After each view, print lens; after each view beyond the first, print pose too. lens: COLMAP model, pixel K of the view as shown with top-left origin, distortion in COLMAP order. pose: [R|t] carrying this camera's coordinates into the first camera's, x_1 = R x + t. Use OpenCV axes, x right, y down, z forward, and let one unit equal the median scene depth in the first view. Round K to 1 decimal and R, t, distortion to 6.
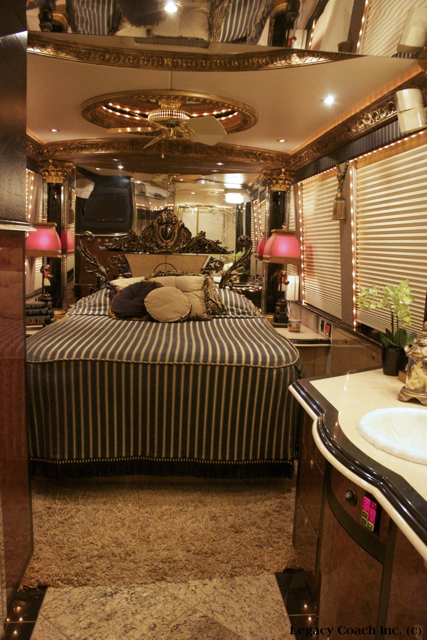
lens RADIAL K [[553.2, 0, 213.5], [0, 553.2, 320.0], [0, 0, 1]] dist [-0.153980, 0.185595]
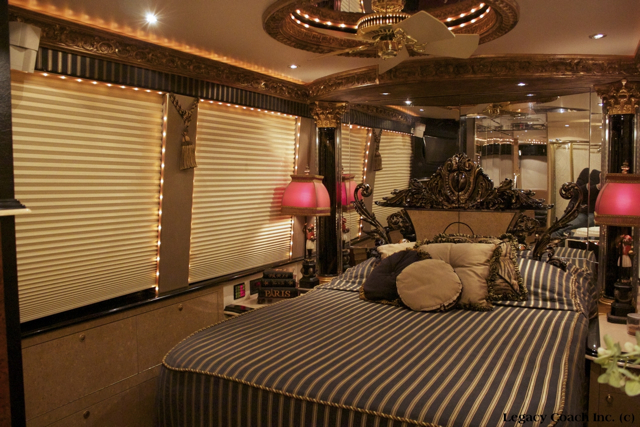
lens RADIAL K [[553.2, 0, 320.0], [0, 553.2, 213.5], [0, 0, 1]] dist [-0.153980, 0.185595]
pose [[0.853906, -0.004129, -0.520411, 0.151027], [-0.039098, 0.996634, -0.072060, -0.056938], [0.518956, 0.081879, 0.850870, 0.276827]]
